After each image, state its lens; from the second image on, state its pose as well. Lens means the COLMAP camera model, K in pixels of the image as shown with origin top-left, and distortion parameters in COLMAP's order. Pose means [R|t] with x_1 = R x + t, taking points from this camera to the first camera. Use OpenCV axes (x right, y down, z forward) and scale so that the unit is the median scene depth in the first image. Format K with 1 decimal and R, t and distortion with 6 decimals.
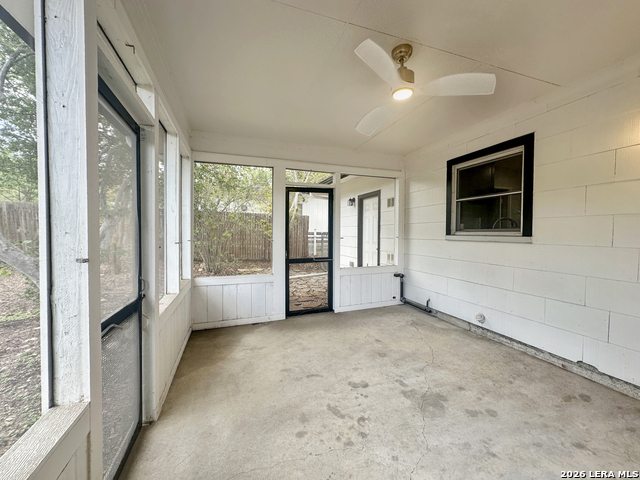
lens RADIAL K [[257.6, 0, 318.9], [0, 257.6, 237.9], [0, 0, 1]] dist [-0.009247, -0.000399]
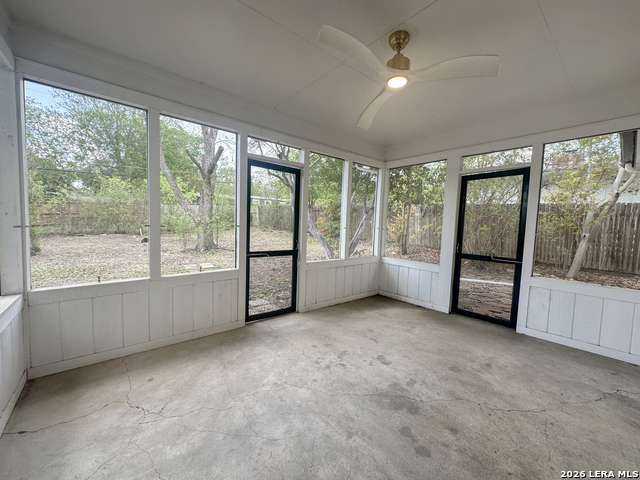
lens RADIAL K [[257.6, 0, 318.9], [0, 257.6, 237.9], [0, 0, 1]] dist [-0.009247, -0.000399]
pose [[0.347600, 0.072579, -0.934830, 0.919211], [-0.054692, 0.996872, 0.057060, 0.001660], [0.936046, 0.031293, 0.350482, 0.295685]]
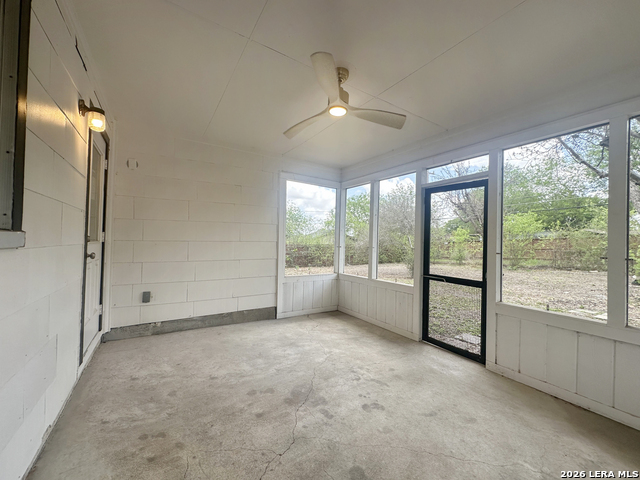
lens RADIAL K [[257.6, 0, 318.9], [0, 257.6, 237.9], [0, 0, 1]] dist [-0.009247, -0.000399]
pose [[-0.972479, -0.030594, -0.230971, 0.493274], [-0.034001, 0.999364, 0.010784, -0.020864], [0.230494, 0.018341, -0.972901, 1.592187]]
